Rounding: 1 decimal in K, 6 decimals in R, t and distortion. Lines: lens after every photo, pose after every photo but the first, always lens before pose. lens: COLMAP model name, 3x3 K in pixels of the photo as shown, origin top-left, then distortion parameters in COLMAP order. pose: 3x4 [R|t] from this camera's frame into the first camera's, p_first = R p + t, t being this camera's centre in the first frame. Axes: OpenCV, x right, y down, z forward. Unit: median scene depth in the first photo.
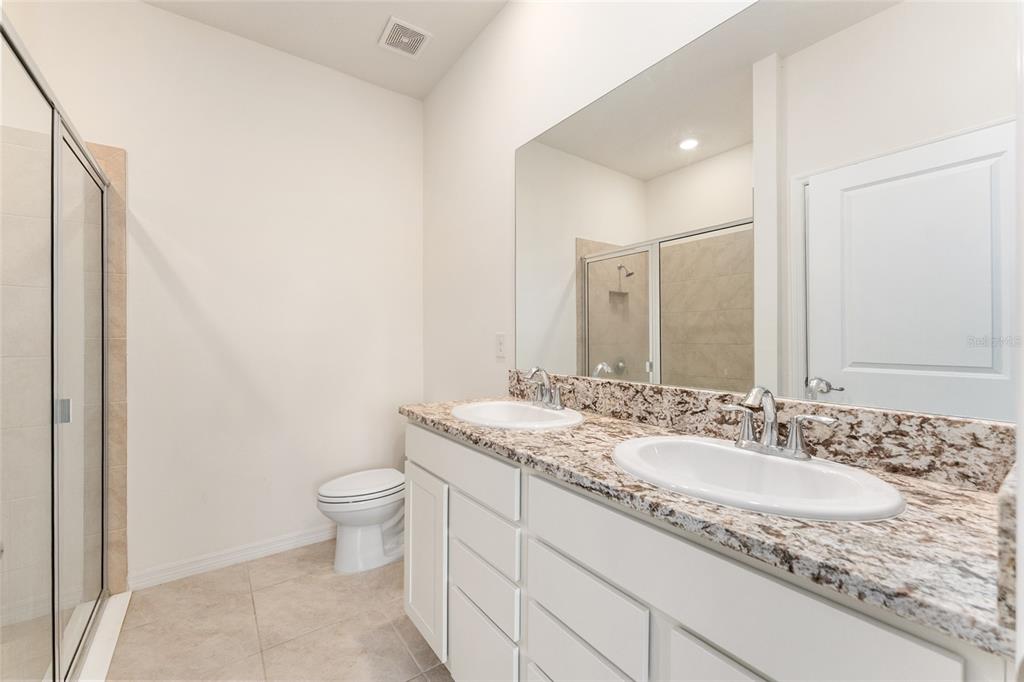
lens RADIAL K [[414.5, 0, 512.0], [0, 414.5, 341.0], [0, 0, 1]] dist [-0.000338, 0.000023]
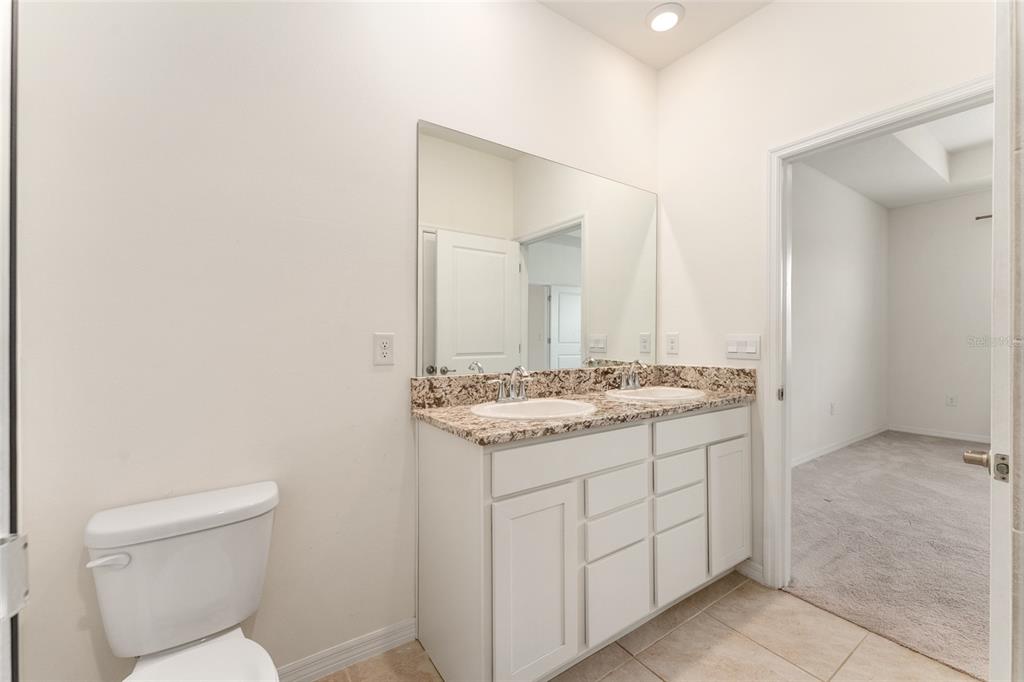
lens RADIAL K [[414.5, 0, 512.0], [0, 414.5, 341.0], [0, 0, 1]] dist [-0.000338, 0.000023]
pose [[0.030865, -0.009547, 0.999478, -1.161547], [0.006781, 0.999933, 0.009341, -0.015688], [-0.999501, 0.006490, 0.030928, 1.089686]]
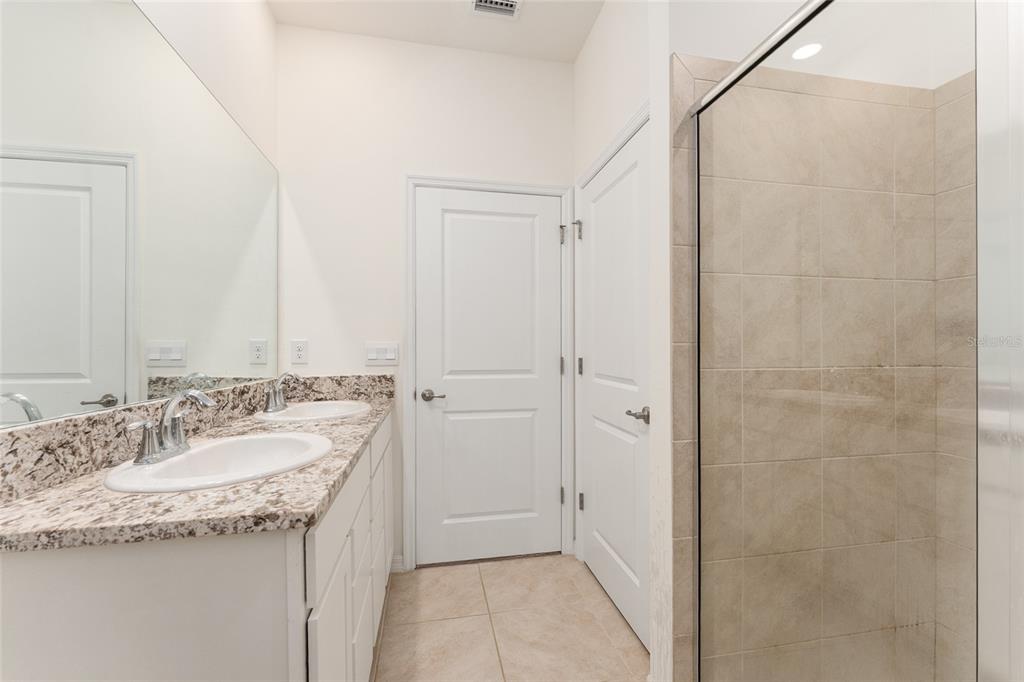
lens RADIAL K [[420.2, 0, 509.7], [0, 420.2, 352.7], [0, 0, 1]] dist [0.001387, -0.000119]
pose [[-0.903723, -0.004897, 0.428089, -0.735489], [0.003604, 0.999812, 0.019044, -0.006709], [-0.428102, 0.018753, -0.903536, 1.521148]]
